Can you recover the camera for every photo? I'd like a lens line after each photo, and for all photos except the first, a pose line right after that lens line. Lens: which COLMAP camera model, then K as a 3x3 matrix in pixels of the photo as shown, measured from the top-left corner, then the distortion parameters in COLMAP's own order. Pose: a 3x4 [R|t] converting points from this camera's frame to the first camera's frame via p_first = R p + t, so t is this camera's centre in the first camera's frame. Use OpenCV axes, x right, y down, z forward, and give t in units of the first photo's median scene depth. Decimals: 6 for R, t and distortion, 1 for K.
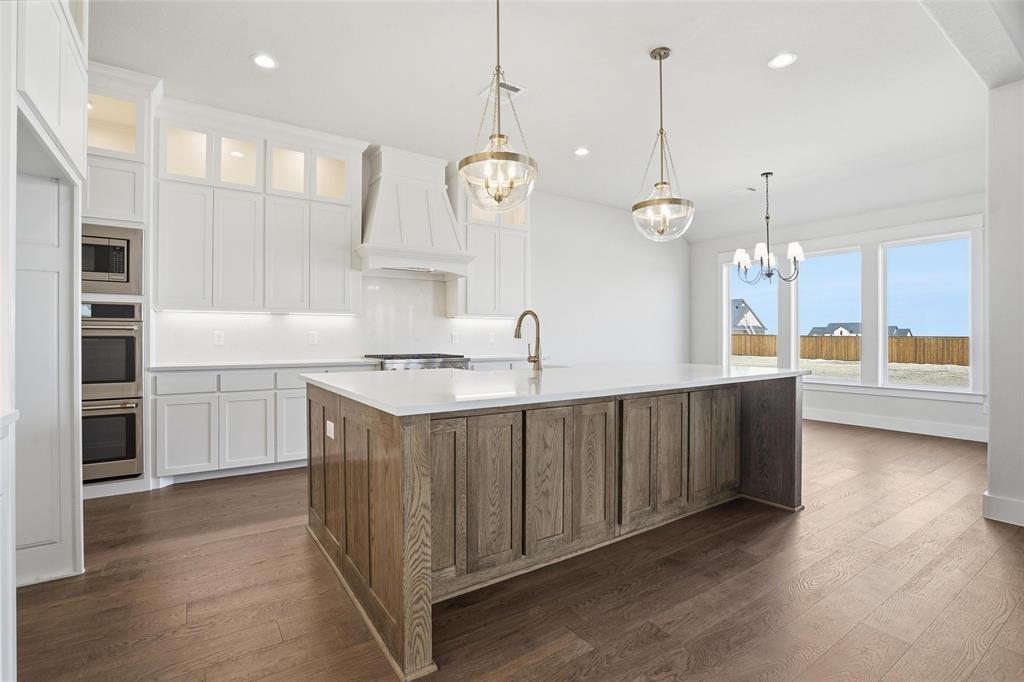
lens RADIAL K [[478.4, 0, 511.0], [0, 478.4, 334.5], [0, 0, 1]] dist [-0.040815, 0.007937]
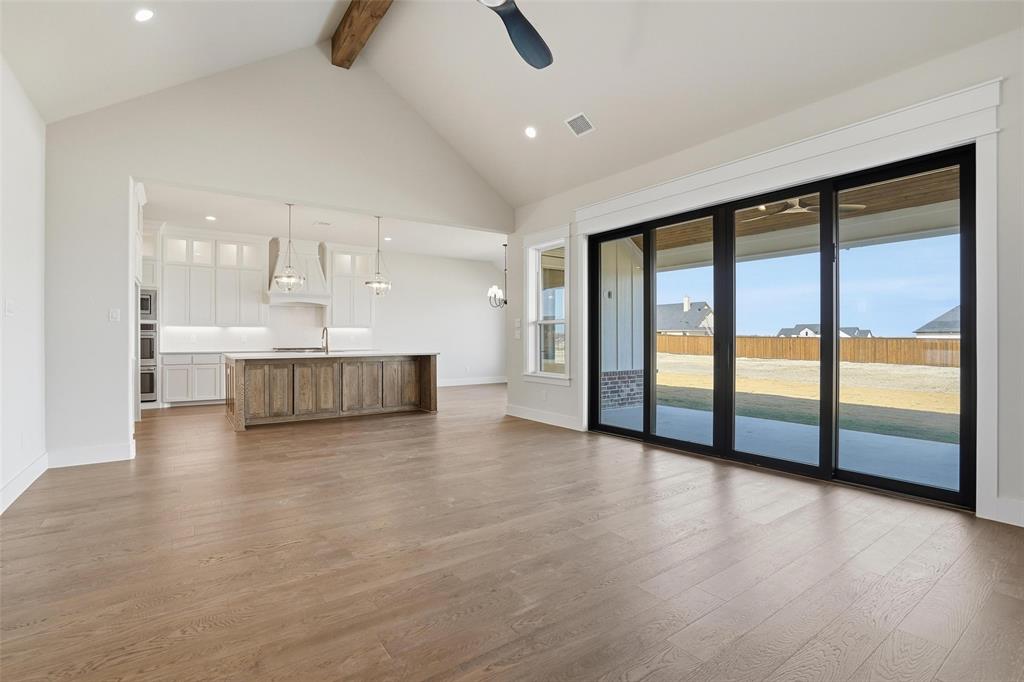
lens RADIAL K [[478.4, 0, 507.0], [0, 478.4, 333.5], [0, 0, 1]] dist [-0.040815, 0.007937]
pose [[0.999915, -0.001360, 0.012971, 0.873016], [0.001419, 0.999989, -0.004551, -0.006914], [-0.012964, 0.004569, 0.999906, -1.287725]]
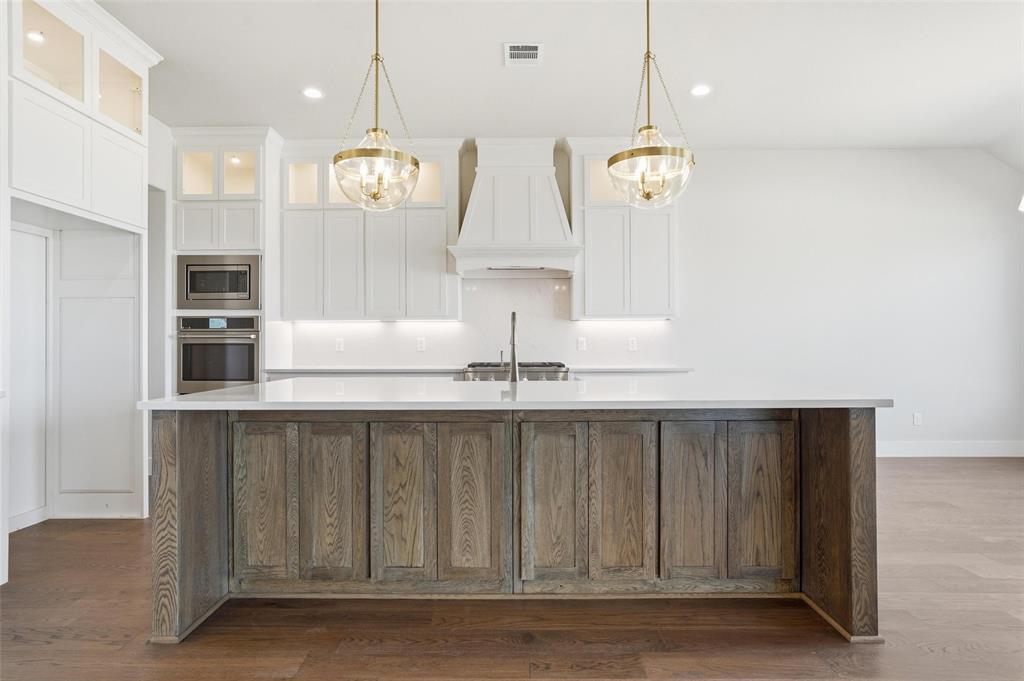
lens RADIAL K [[571.1, 0, 511.4], [0, 571.1, 339.7], [0, 0, 1]] dist [-0.017656, 0.010334]
pose [[0.821058, -0.006807, -0.570804, 0.604385], [0.005908, 0.999977, -0.003426, 0.003340], [0.570814, -0.000559, 0.821079, 0.167089]]
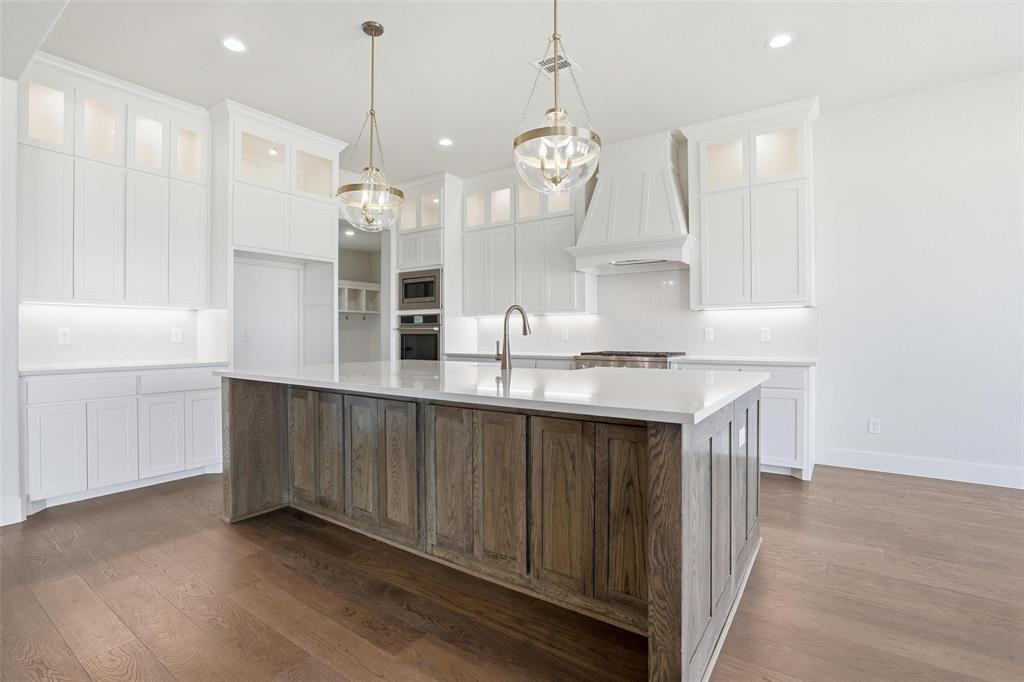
lens RADIAL K [[478.4, 0, 515.7], [0, 478.4, 334.8], [0, 0, 1]] dist [-0.040815, 0.007937]
pose [[0.359112, 0.000396, -0.933294, 0.896457], [0.007157, 0.999969, 0.003178, 0.004257], [0.933267, -0.007821, 0.359098, 0.659999]]
